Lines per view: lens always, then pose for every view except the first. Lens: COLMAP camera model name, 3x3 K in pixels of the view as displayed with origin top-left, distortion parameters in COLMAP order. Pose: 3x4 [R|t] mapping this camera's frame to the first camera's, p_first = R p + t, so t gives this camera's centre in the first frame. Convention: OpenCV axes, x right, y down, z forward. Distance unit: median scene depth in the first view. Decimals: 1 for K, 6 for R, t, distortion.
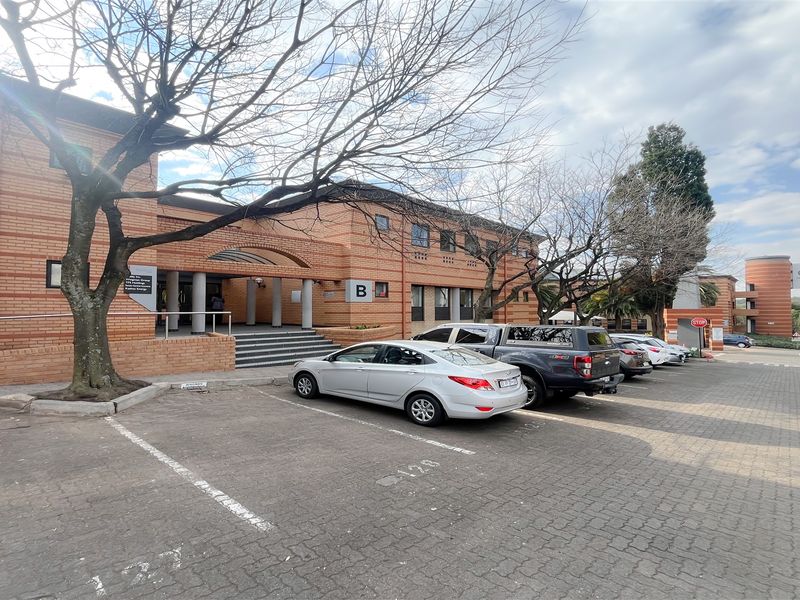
lens RADIAL K [[432.9, 0, 399.7], [0, 432.9, 300.5], [0, 0, 1]] dist [0.005745, 0.000169]
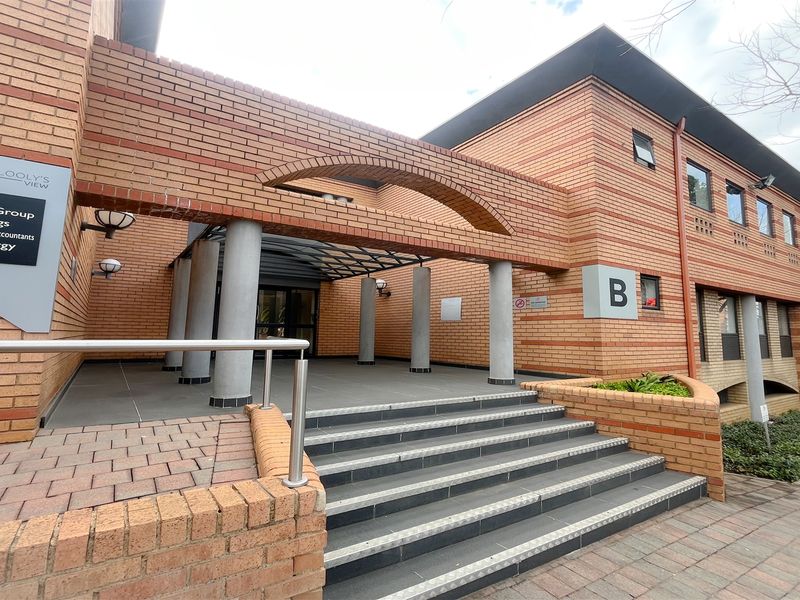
lens RADIAL K [[432.9, 0, 401.3], [0, 432.9, 299.3], [0, 0, 1]] dist [0.005745, 0.000169]
pose [[0.974442, -0.004505, -0.224594, -0.202014], [-0.009121, 0.998181, -0.059592, 0.012012], [0.224454, 0.060117, 0.972629, 0.534946]]
